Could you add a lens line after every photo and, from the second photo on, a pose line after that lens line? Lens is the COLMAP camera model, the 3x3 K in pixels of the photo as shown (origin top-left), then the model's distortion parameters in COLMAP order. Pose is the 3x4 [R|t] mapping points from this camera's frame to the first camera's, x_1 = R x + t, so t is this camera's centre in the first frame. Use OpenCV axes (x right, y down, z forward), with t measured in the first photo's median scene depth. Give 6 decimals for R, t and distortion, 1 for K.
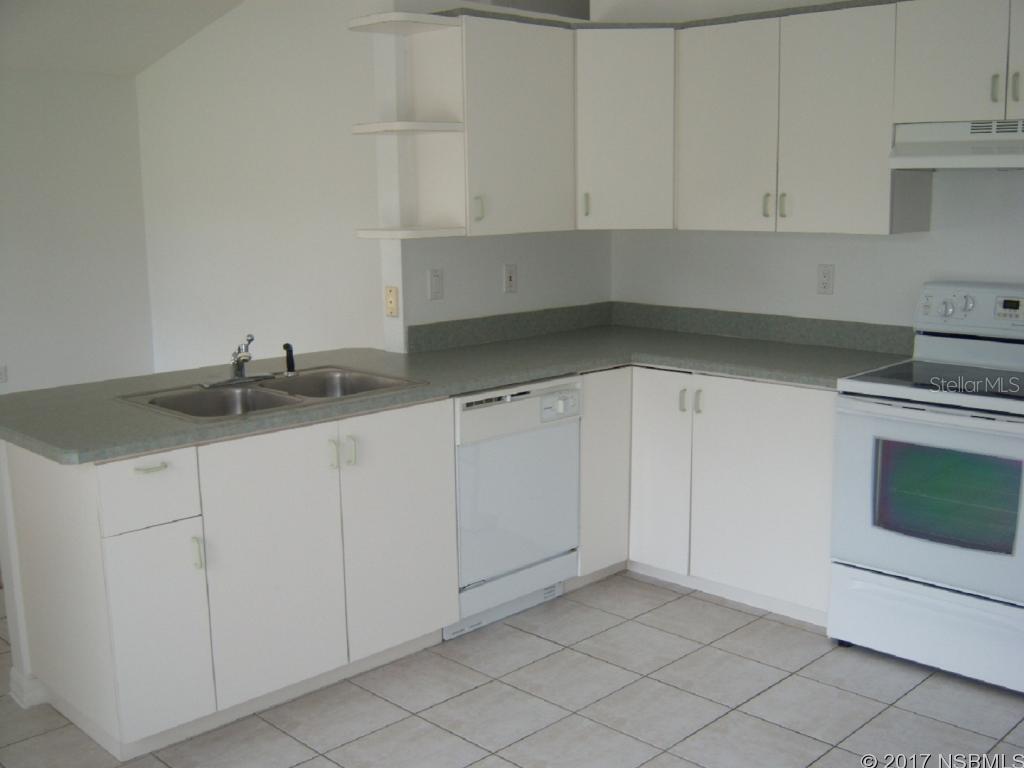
lens RADIAL K [[1122.3, 0, 510.2], [0, 1122.3, 384.3], [0, 0, 1]] dist [-0.078266, 0.000000]
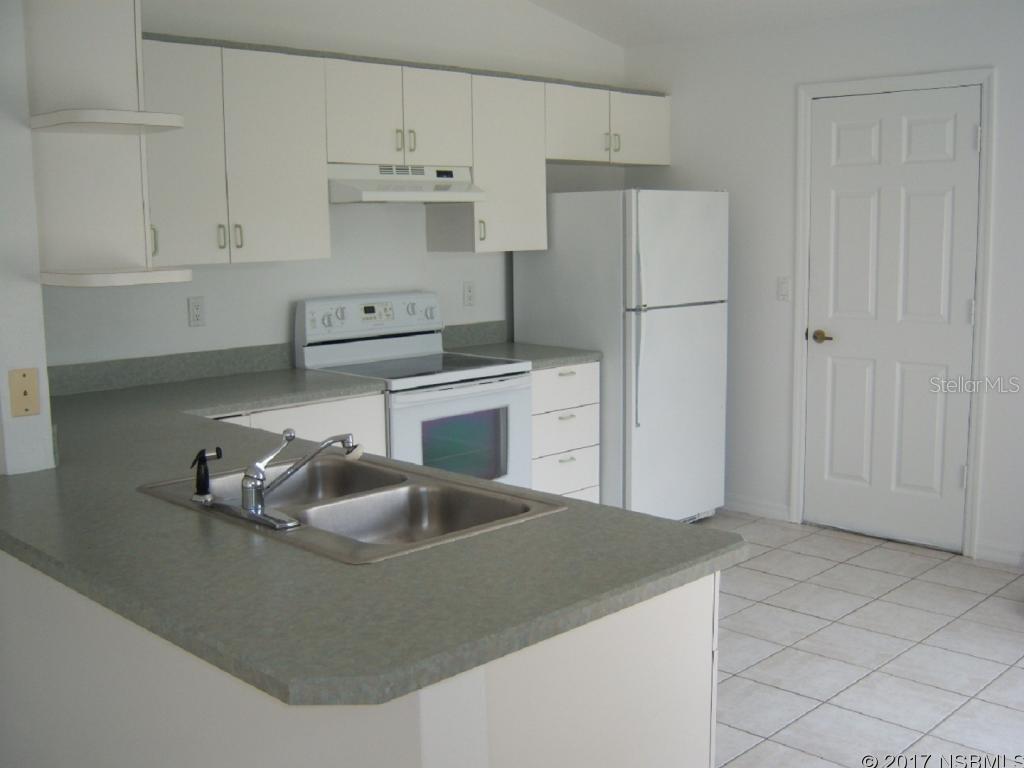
lens RADIAL K [[1122.3, 0, 511.1], [0, 1122.3, 380.5], [0, 0, 1]] dist [-0.078266, 0.000000]
pose [[-0.002954, -0.128155, 0.991750, -0.810477], [0.187483, 0.974097, 0.126432, -0.121576], [-0.982263, 0.186310, 0.021149, 0.804105]]
